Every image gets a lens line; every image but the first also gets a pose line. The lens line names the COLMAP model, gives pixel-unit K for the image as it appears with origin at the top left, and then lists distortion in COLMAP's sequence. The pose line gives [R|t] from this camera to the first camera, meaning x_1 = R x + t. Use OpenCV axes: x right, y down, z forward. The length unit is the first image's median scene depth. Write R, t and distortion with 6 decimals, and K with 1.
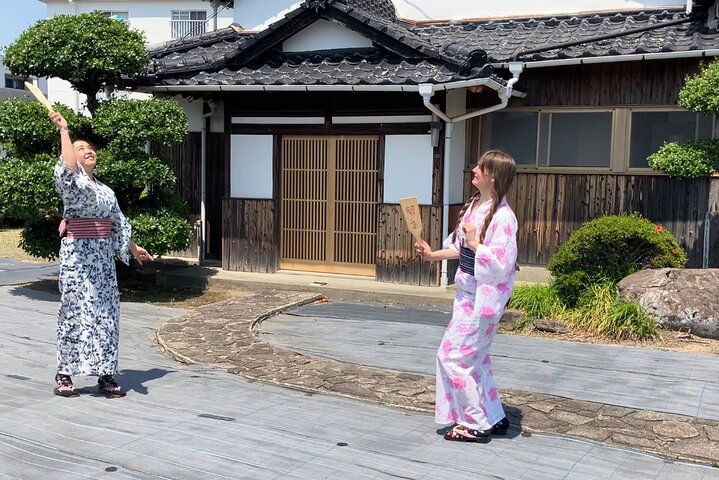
lens RADIAL K [[773.2, 0, 359.5], [0, 773.2, 240.0], [0, 0, 1]] dist [0.117672, -0.347507]
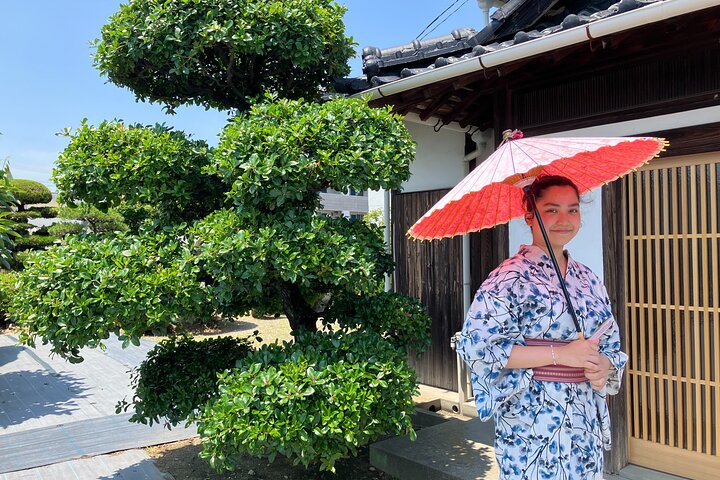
lens RADIAL K [[601.2, 0, 360.0], [0, 601.2, 240.0], [0, 0, 1]] dist [0.005742, 0.000447]
pose [[0.909730, -0.037942, -0.413462, -0.104900], [-0.006000, 0.994511, -0.104464, -0.058855], [0.415156, 0.097515, 0.904509, 0.687595]]
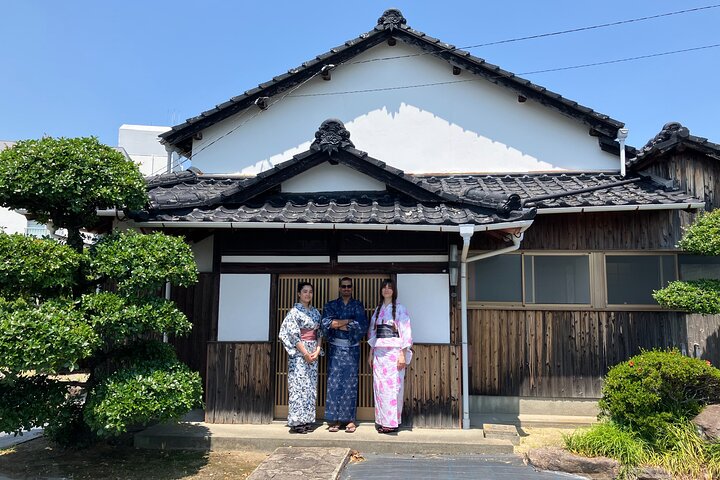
lens RADIAL K [[582.4, 0, 356.1], [0, 582.4, 233.8], [0, 0, 1]] dist [0.025217, -0.007497]
pose [[0.946304, 0.023774, 0.322404, -0.269578], [0.042143, 0.979710, -0.195939, -0.041978], [-0.320521, 0.199005, 0.926101, 0.312603]]
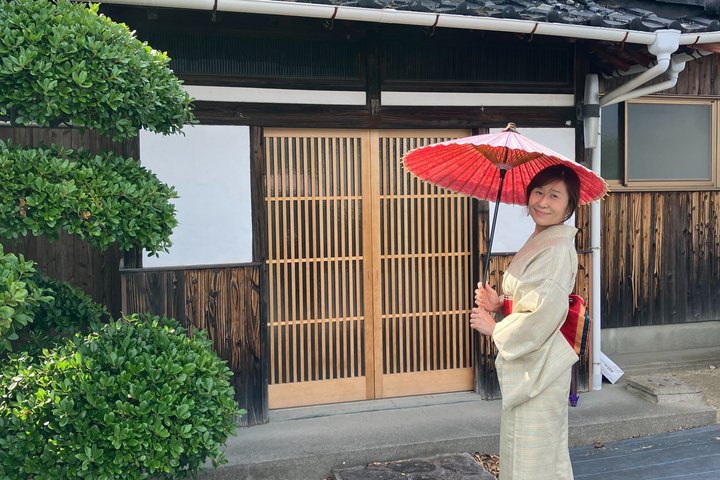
lens RADIAL K [[774.3, 0, 360.0], [0, 774.3, 240.0], [0, 0, 1]] dist [0.117672, -0.347507]
pose [[0.749287, -0.066935, 0.658854, -0.409242], [0.093125, 0.995643, -0.004756, -0.065300], [-0.655665, 0.064919, 0.752256, 0.671491]]
